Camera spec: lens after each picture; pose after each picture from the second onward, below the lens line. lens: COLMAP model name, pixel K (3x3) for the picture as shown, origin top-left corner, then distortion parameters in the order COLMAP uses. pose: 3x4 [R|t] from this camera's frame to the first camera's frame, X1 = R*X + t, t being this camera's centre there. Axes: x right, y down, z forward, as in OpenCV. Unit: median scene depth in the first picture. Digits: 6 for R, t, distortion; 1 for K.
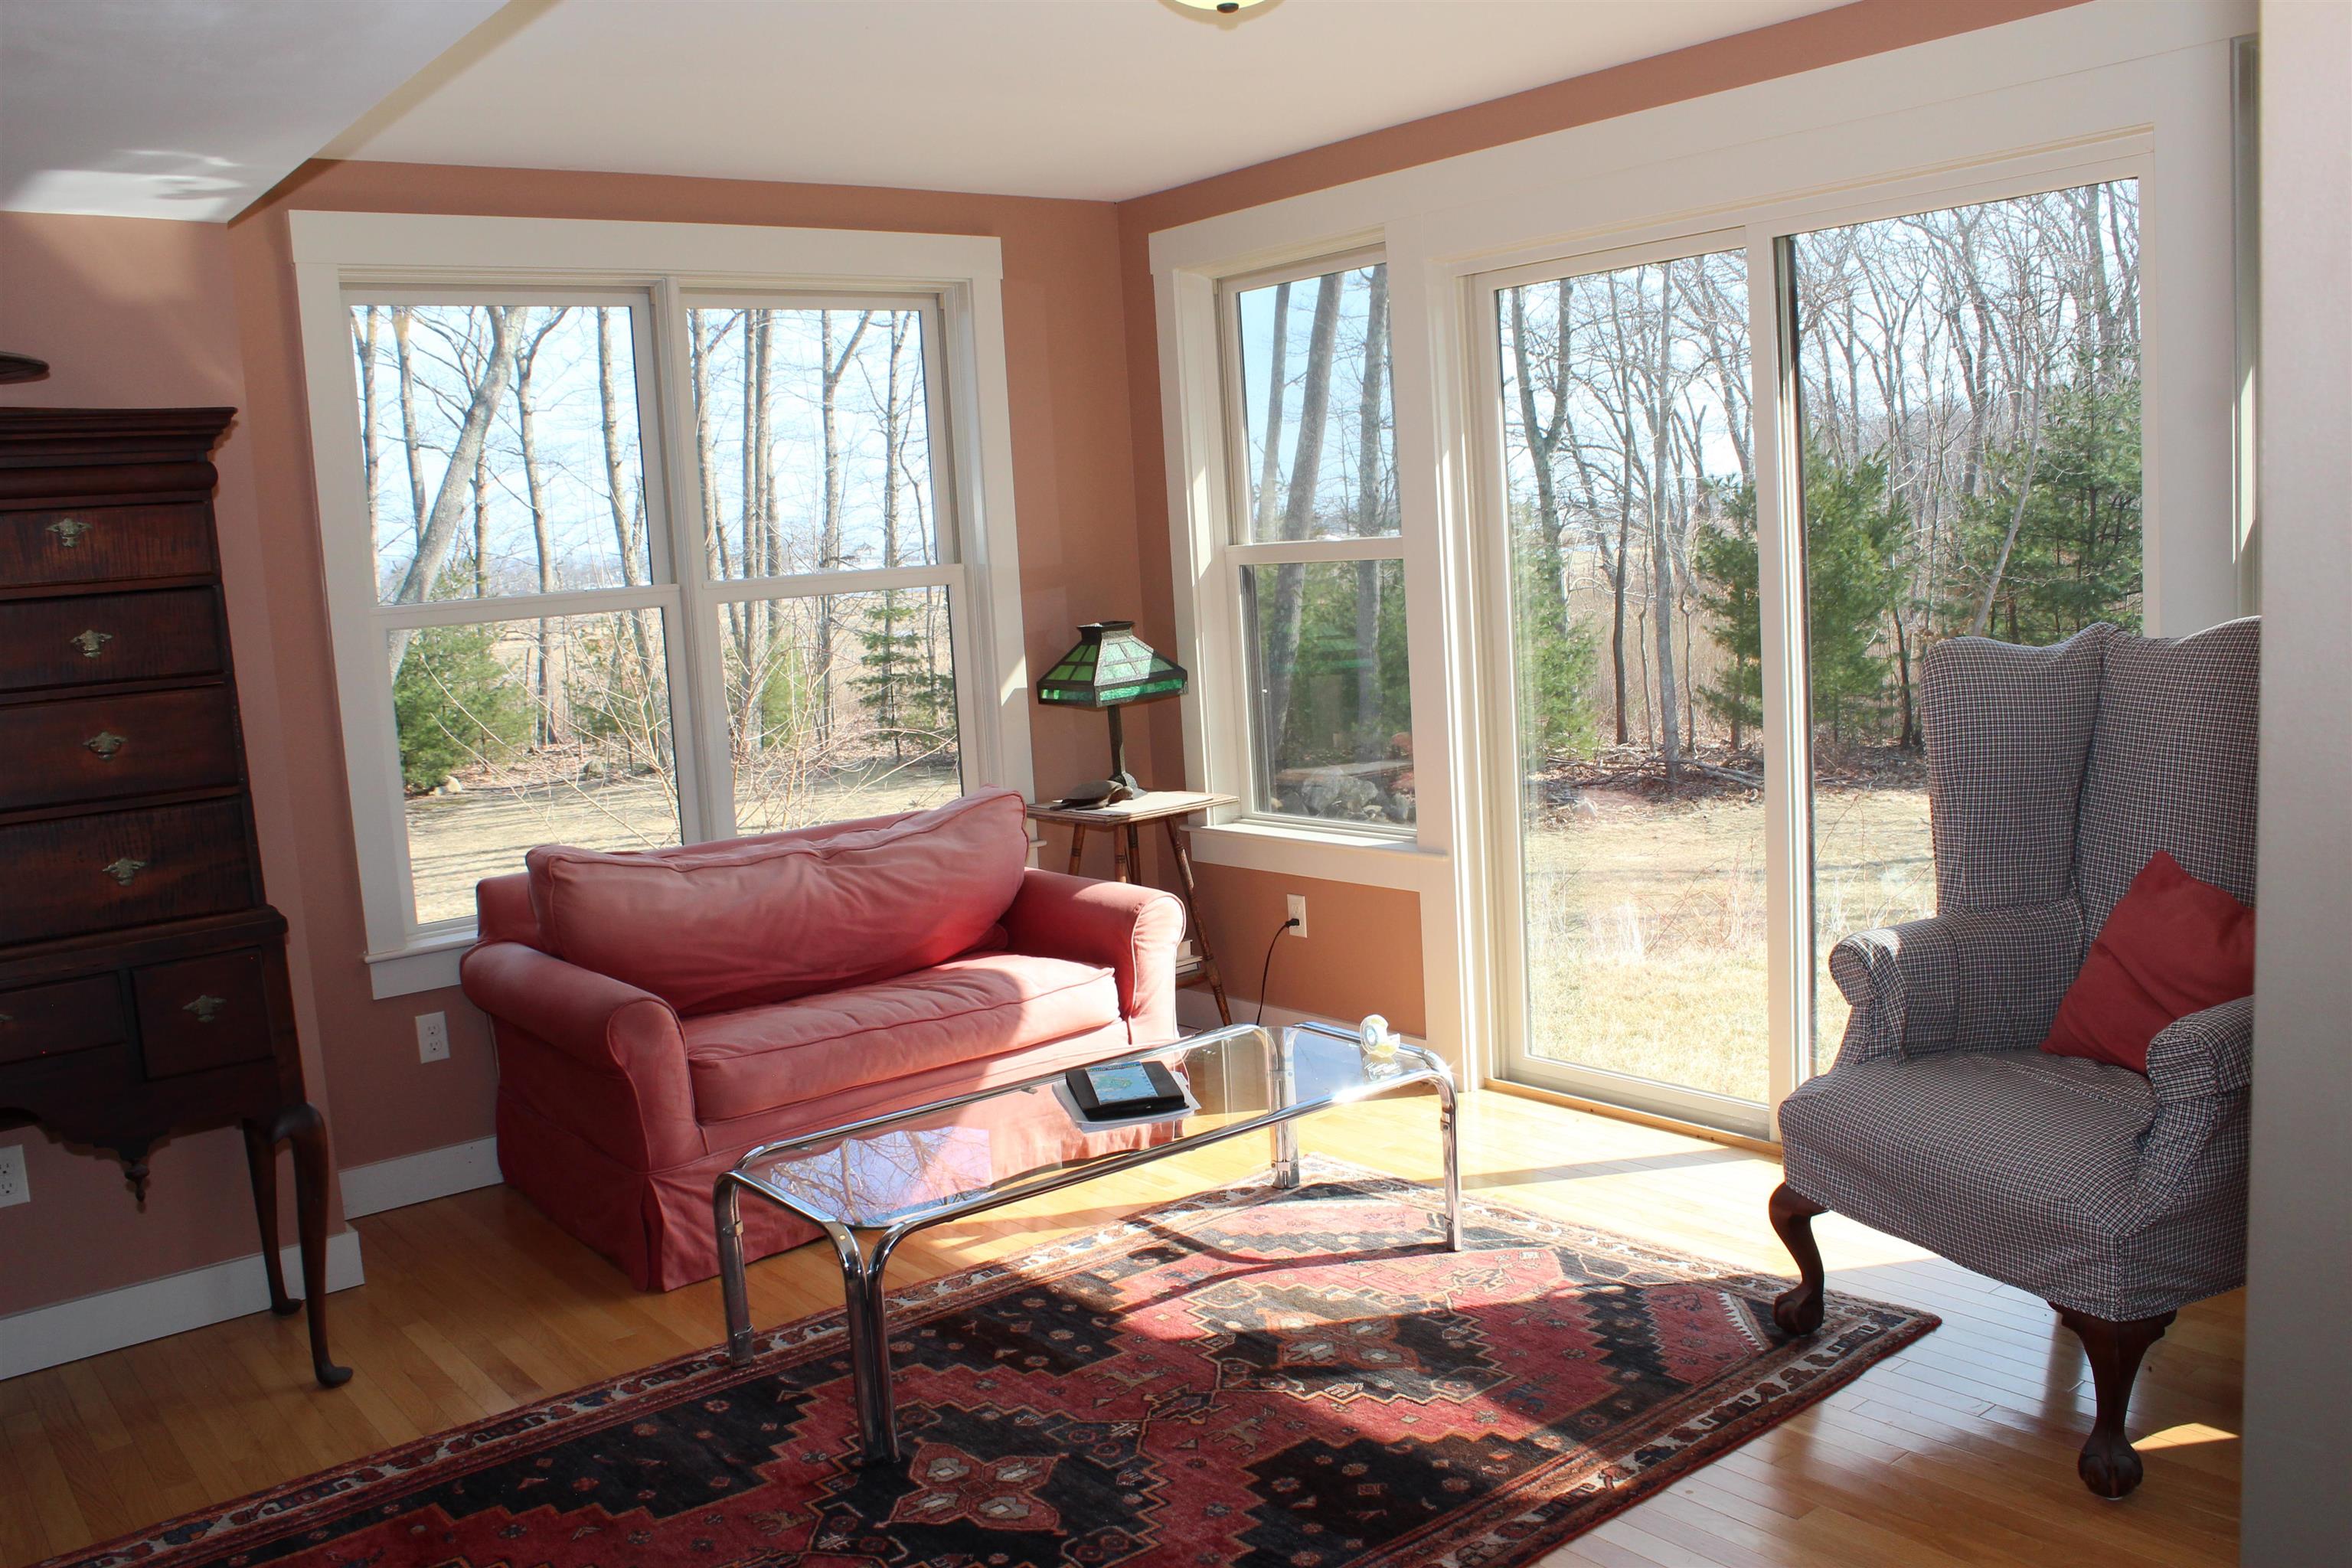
lens RADIAL K [[1969.0, 0, 1198.7], [0, 1969.0, 796.2], [0, 0, 1]] dist [-0.171335, 0.161795]
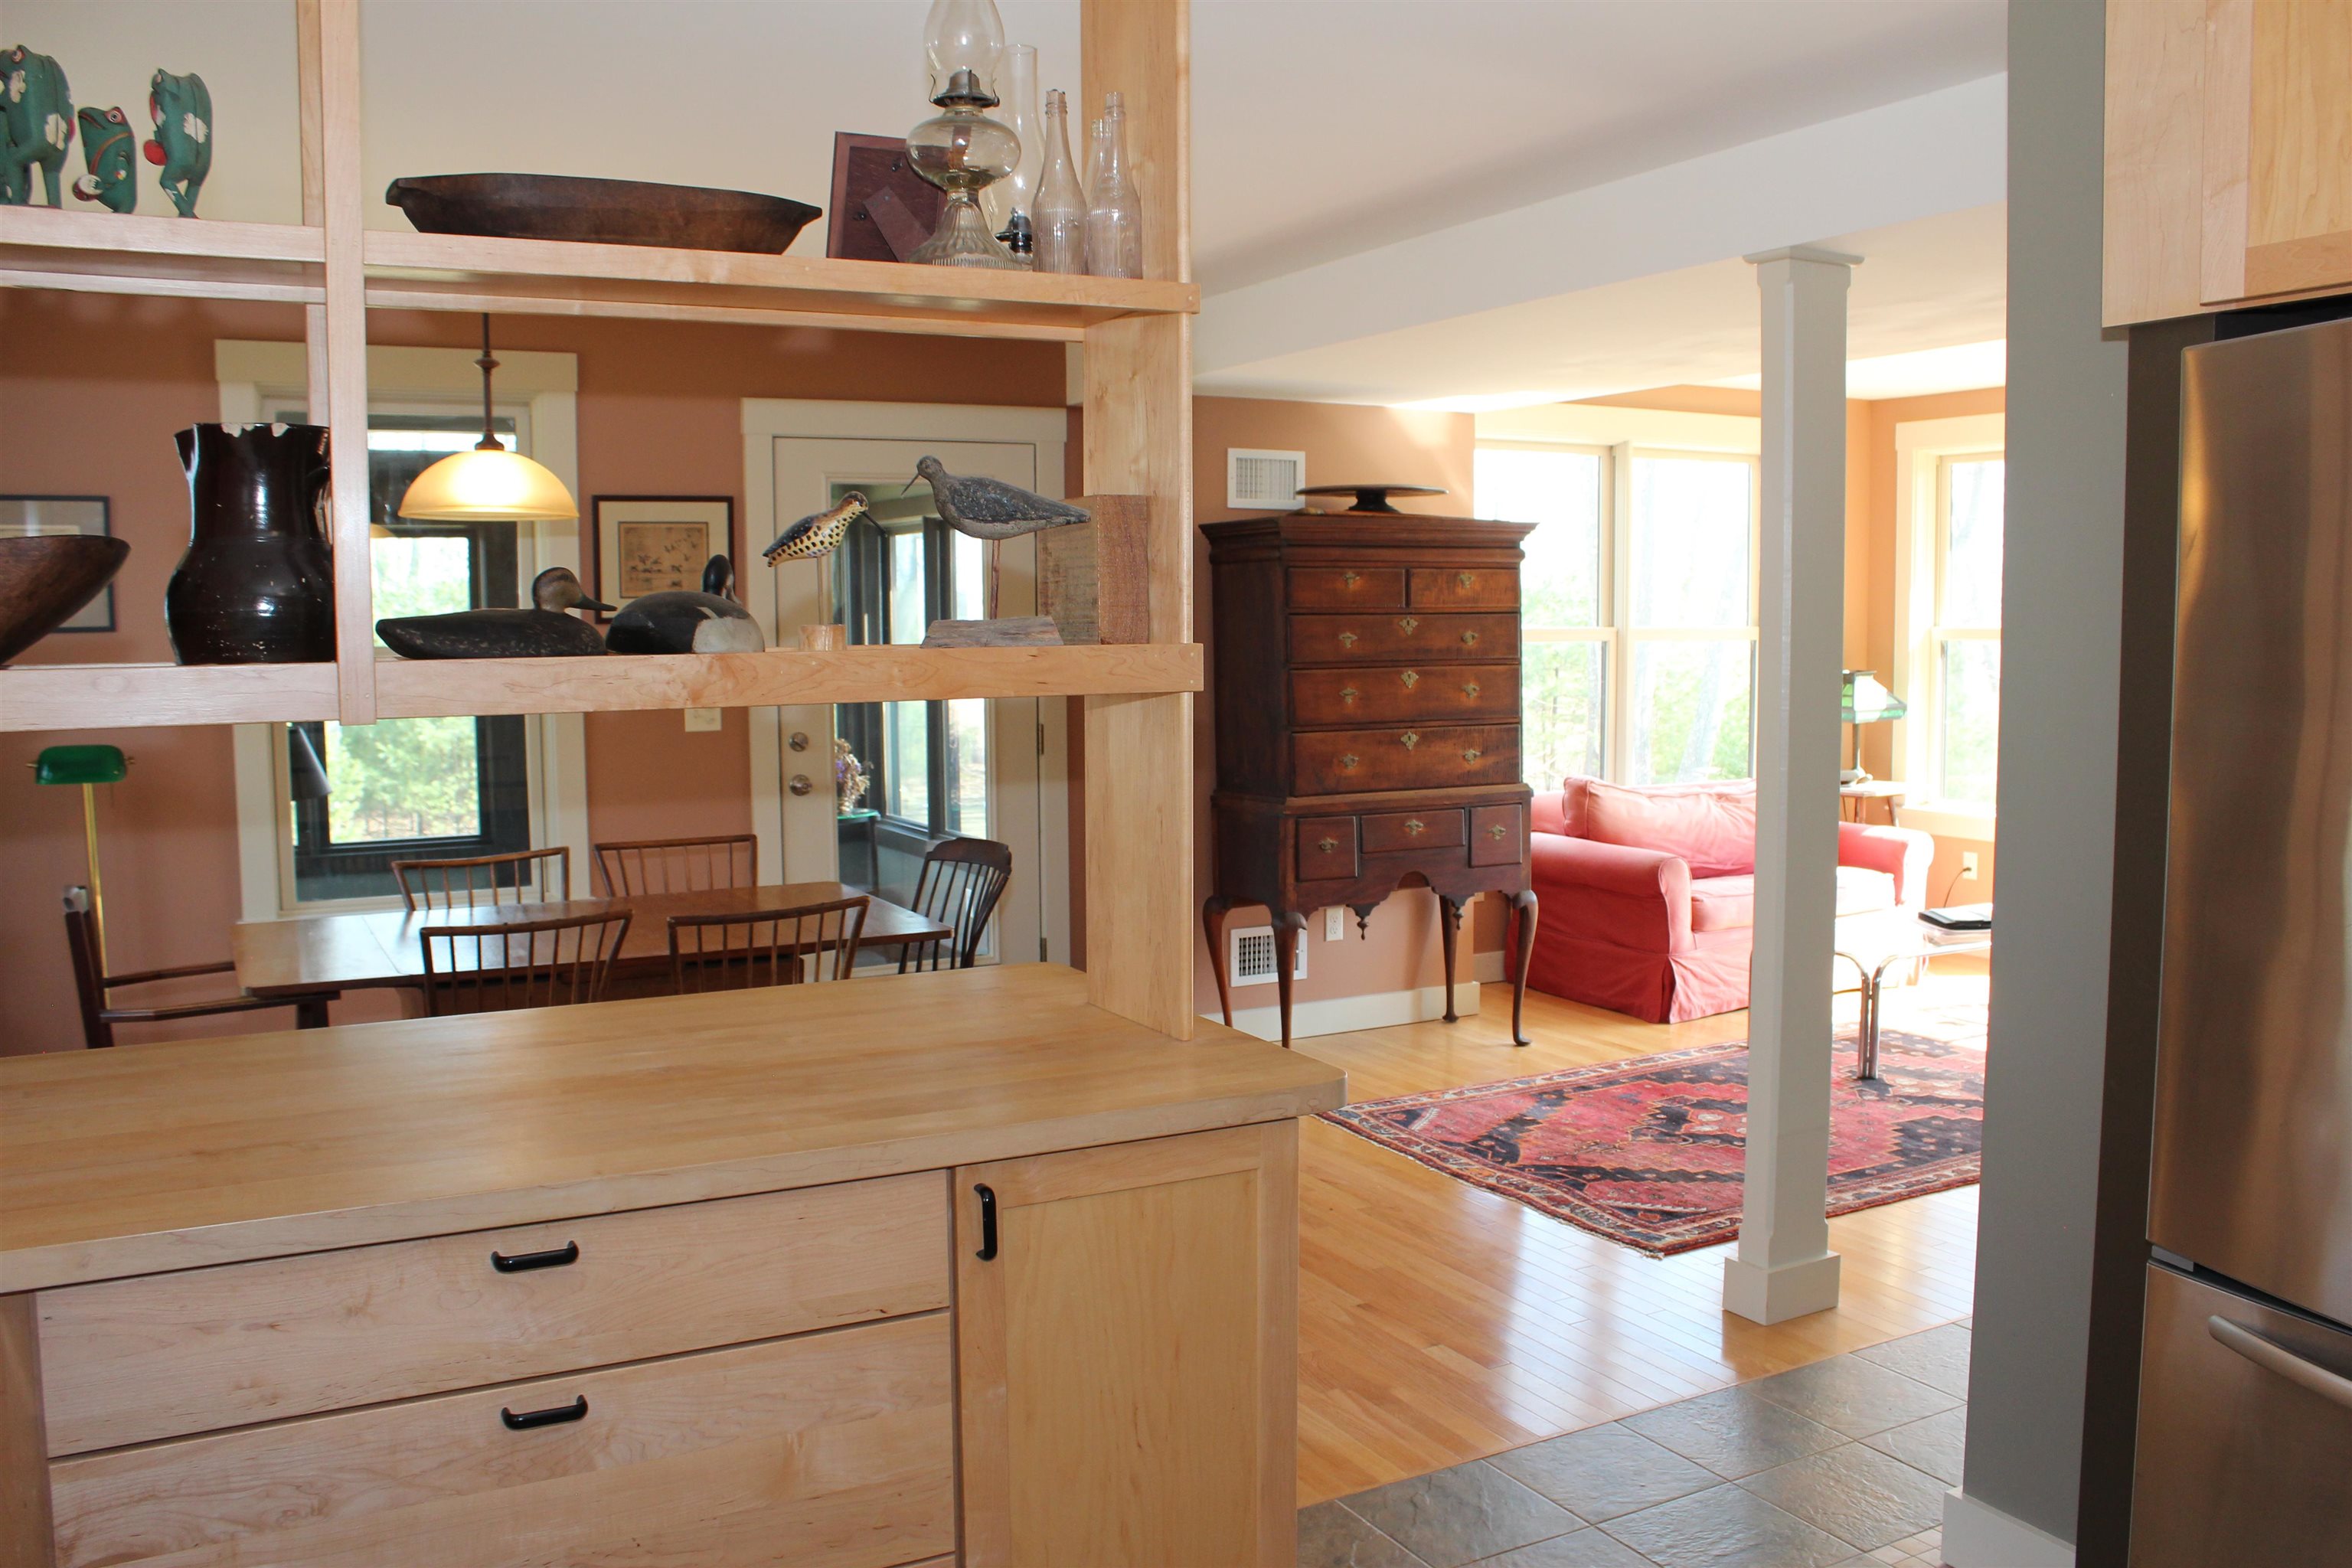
lens RADIAL K [[1969.0, 0, 1198.7], [0, 1969.0, 796.2], [0, 0, 1]] dist [-0.171335, 0.161795]
pose [[0.983368, 0.074747, -0.165532, -0.323269], [-0.079420, 0.996603, -0.021783, 0.093103], [0.163342, 0.034567, 0.985964, -0.651503]]
